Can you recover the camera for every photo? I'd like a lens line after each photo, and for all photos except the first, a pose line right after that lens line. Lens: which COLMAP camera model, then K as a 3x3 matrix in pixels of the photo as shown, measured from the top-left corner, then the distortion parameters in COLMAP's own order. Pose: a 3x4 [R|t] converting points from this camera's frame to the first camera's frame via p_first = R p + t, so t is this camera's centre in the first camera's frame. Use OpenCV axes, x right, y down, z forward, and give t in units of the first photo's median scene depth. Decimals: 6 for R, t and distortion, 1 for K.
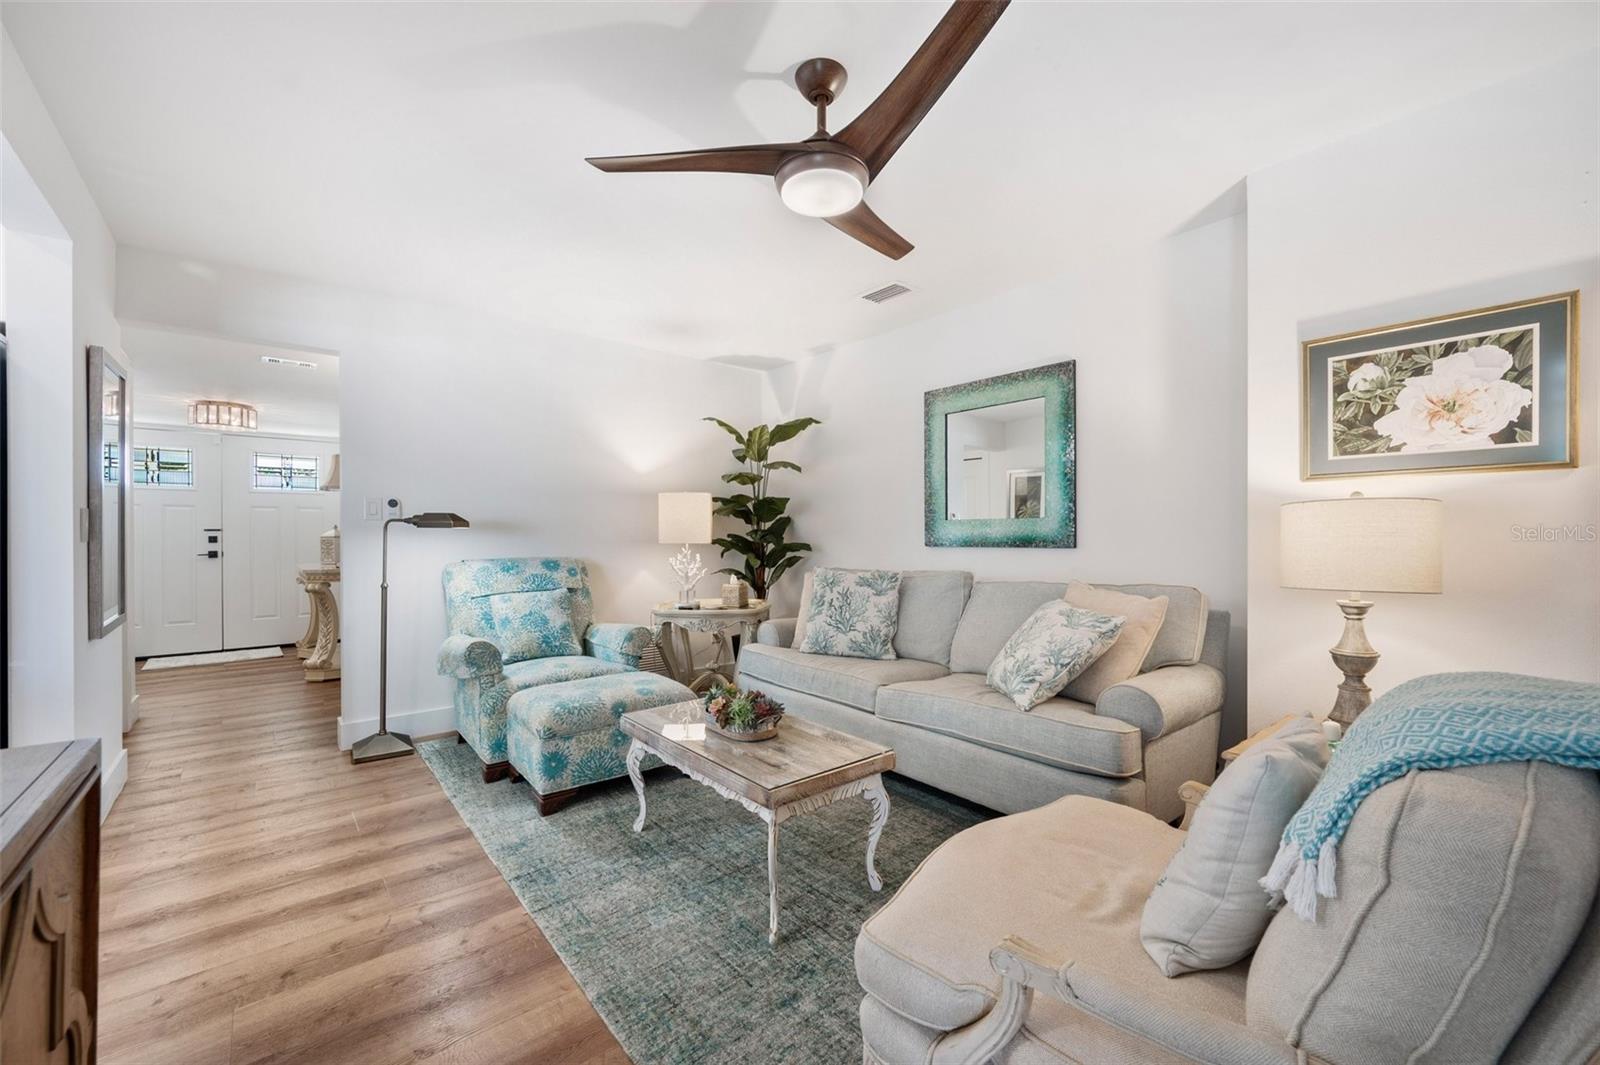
lens RADIAL K [[638.8, 0, 800.0], [0, 638.8, 532.5], [0, 0, 1]] dist [-0.000422, 0.000022]
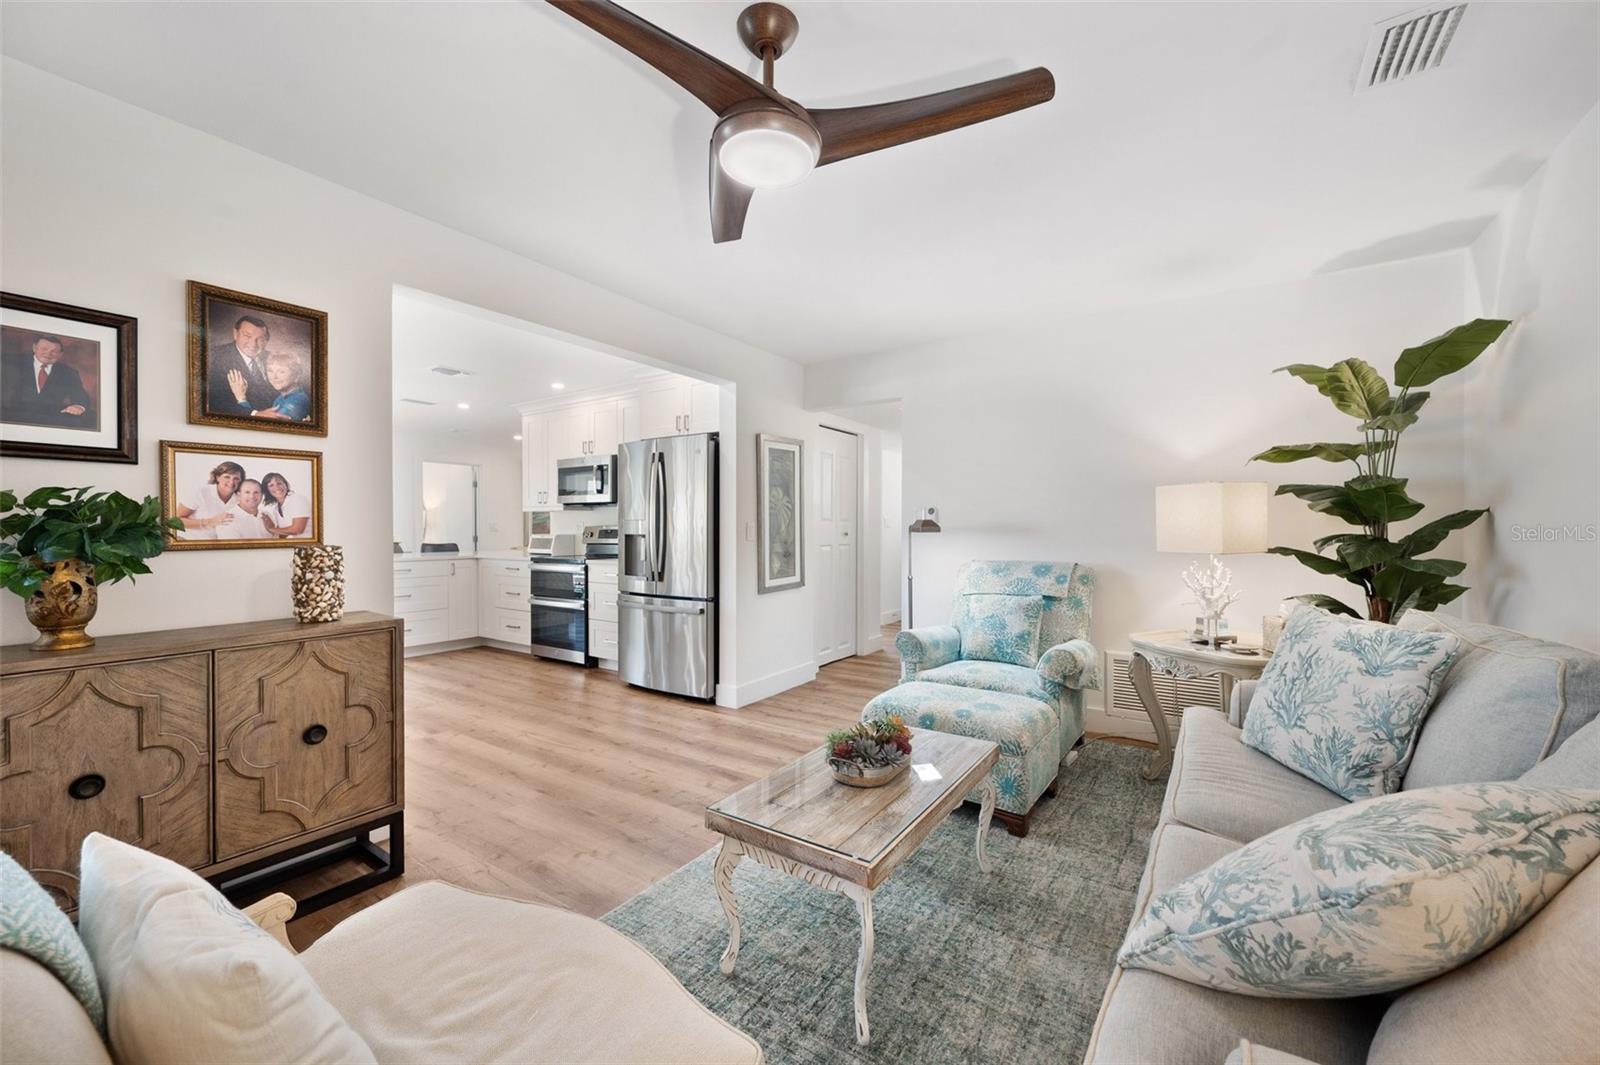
lens RADIAL K [[629.8, 0, 800.0], [0, 629.8, 532.5], [0, 0, 1]] dist [-0.000629, 0.000078]
pose [[0.276583, 0.009475, -0.960943, 0.481558], [0.005699, 0.999918, 0.011500, -0.021416], [0.960973, -0.008657, 0.276506, 0.445489]]
